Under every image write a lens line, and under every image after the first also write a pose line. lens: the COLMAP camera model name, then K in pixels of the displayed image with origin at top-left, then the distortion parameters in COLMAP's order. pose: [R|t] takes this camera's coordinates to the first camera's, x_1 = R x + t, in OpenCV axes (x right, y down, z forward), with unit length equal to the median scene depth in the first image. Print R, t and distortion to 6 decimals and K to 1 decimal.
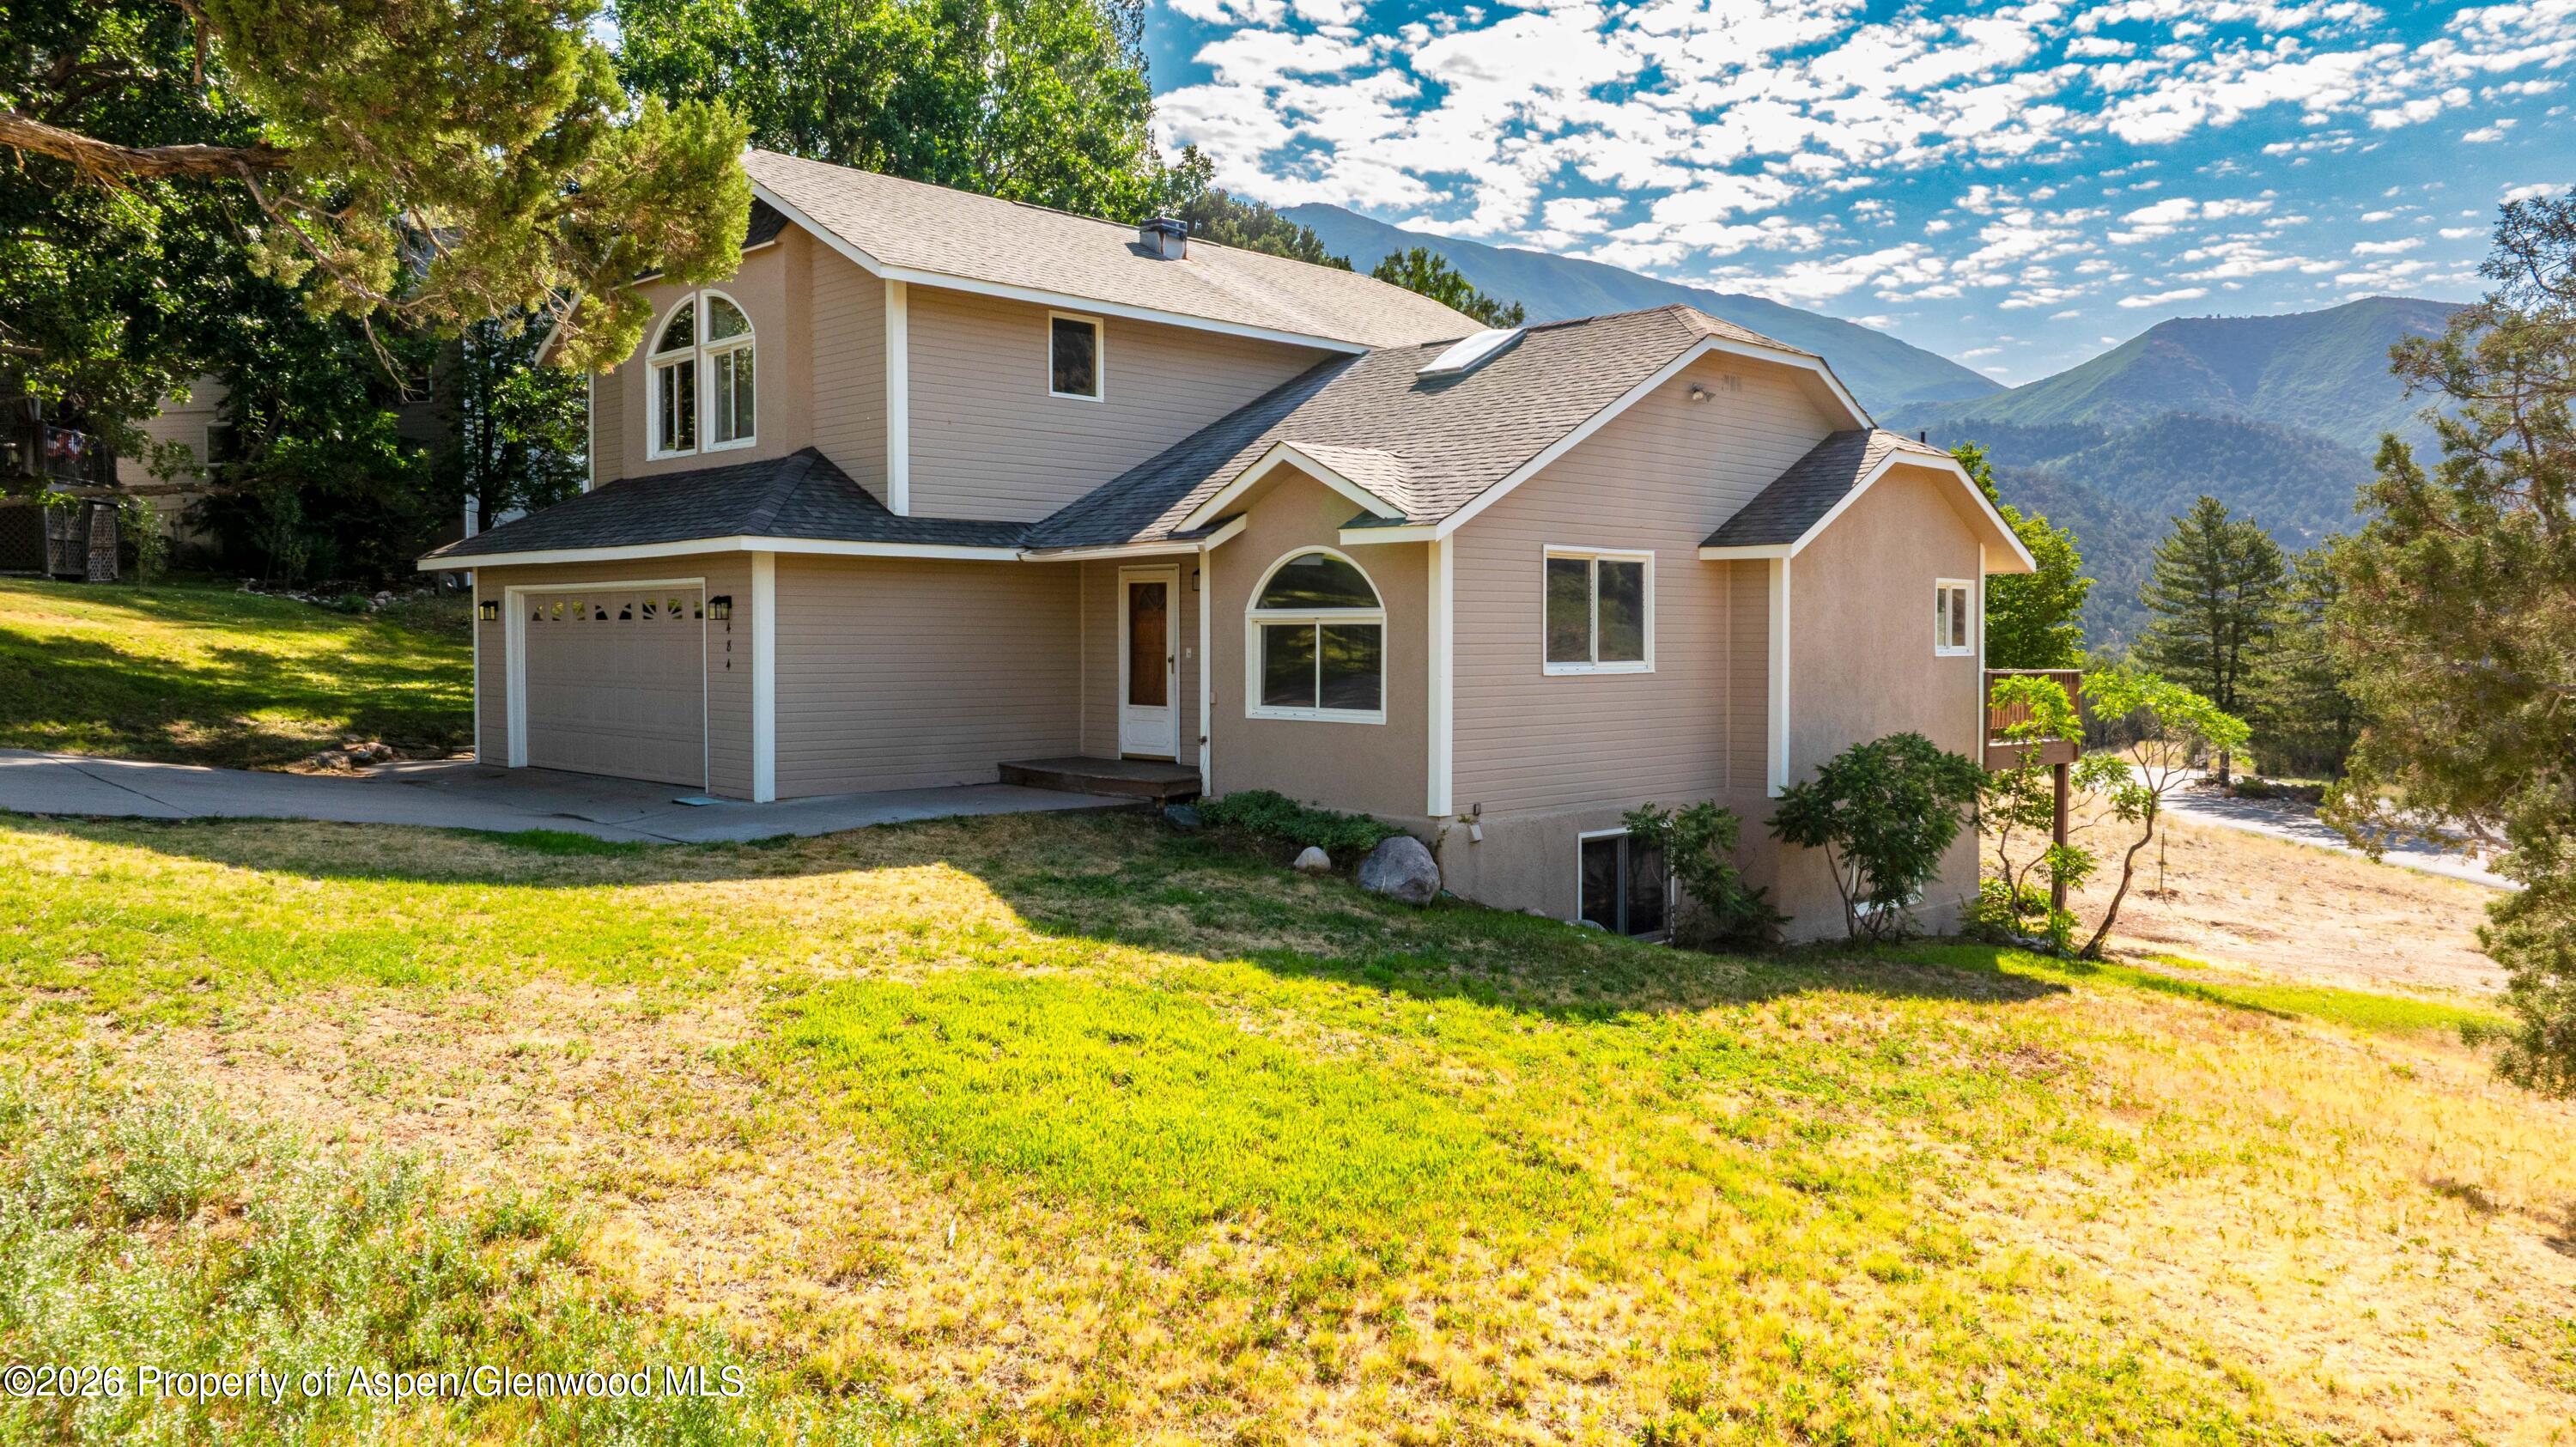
lens RADIAL K [[1802.6, 0, 1285.3], [0, 1802.6, 723.9], [0, 0, 1]] dist [0.009756, 0.002943]
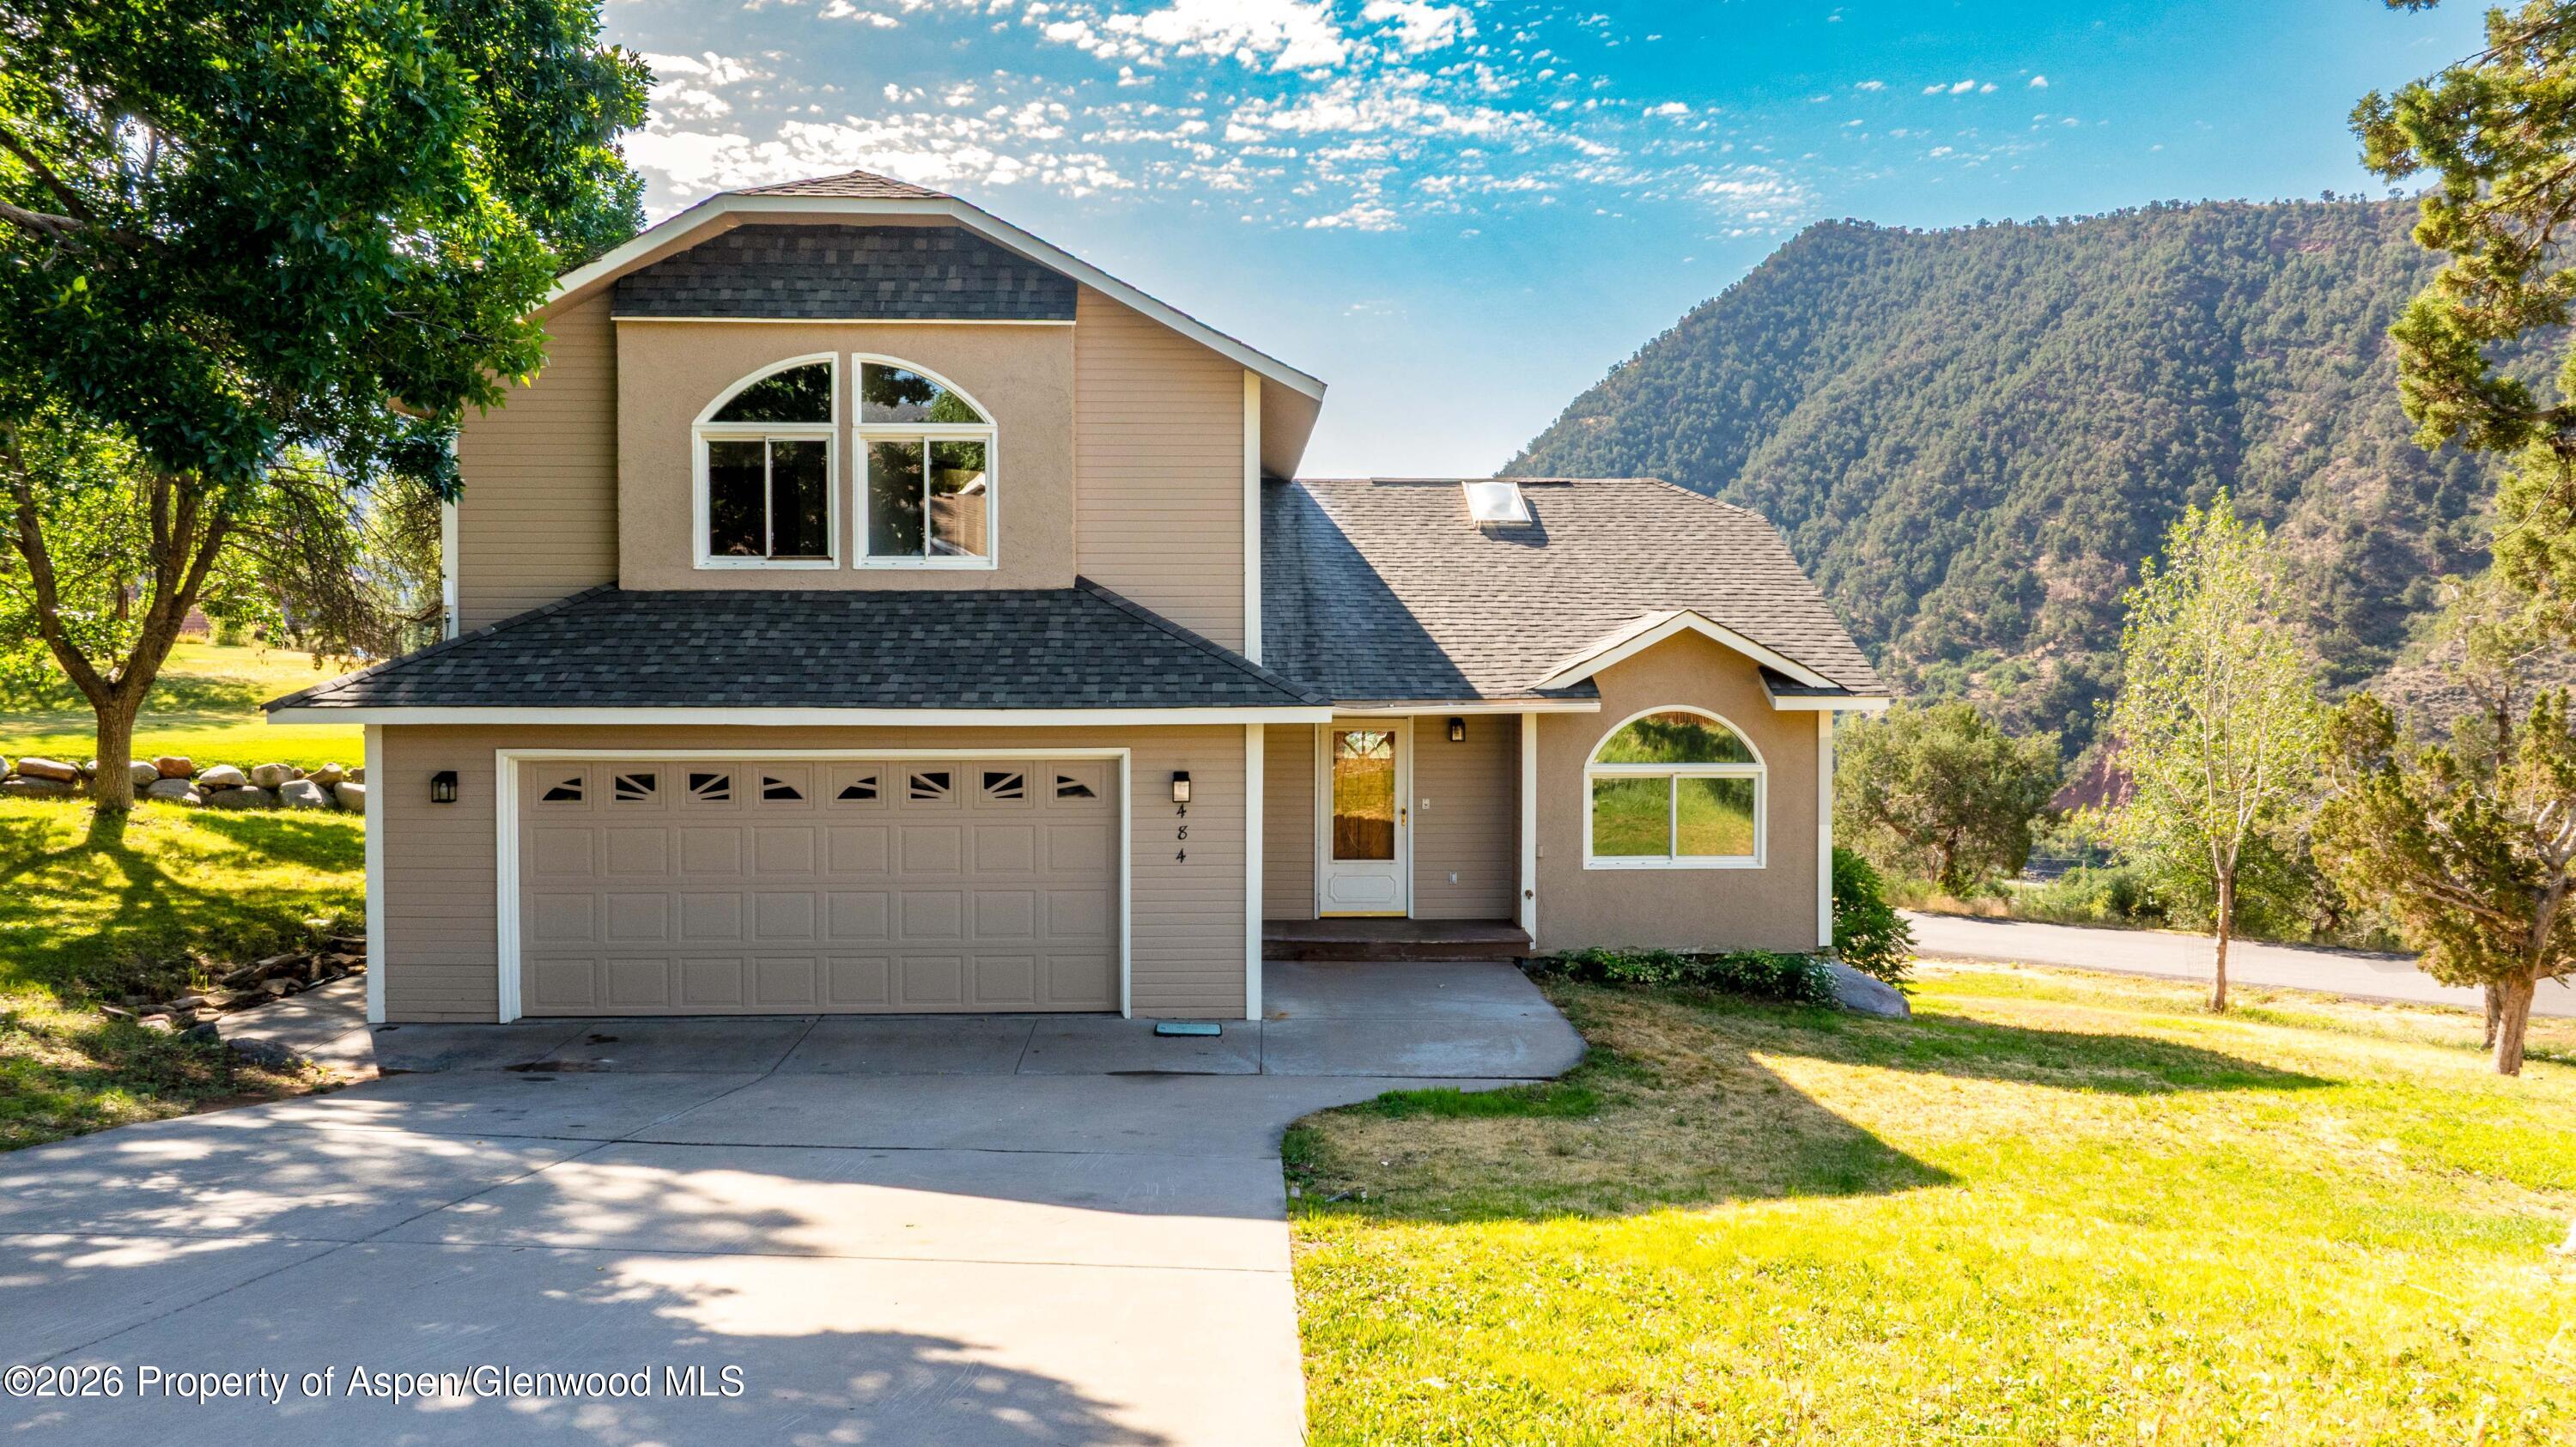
lens RADIAL K [[1802.6, 0, 1285.9], [0, 1802.6, 715.2], [0, 0, 1]] dist [0.009756, 0.002943]
pose [[0.671400, -0.023798, 0.740713, -0.822177], [0.037170, 0.999308, -0.001586, -0.087548], [-0.740162, 0.028598, 0.671820, 0.388035]]
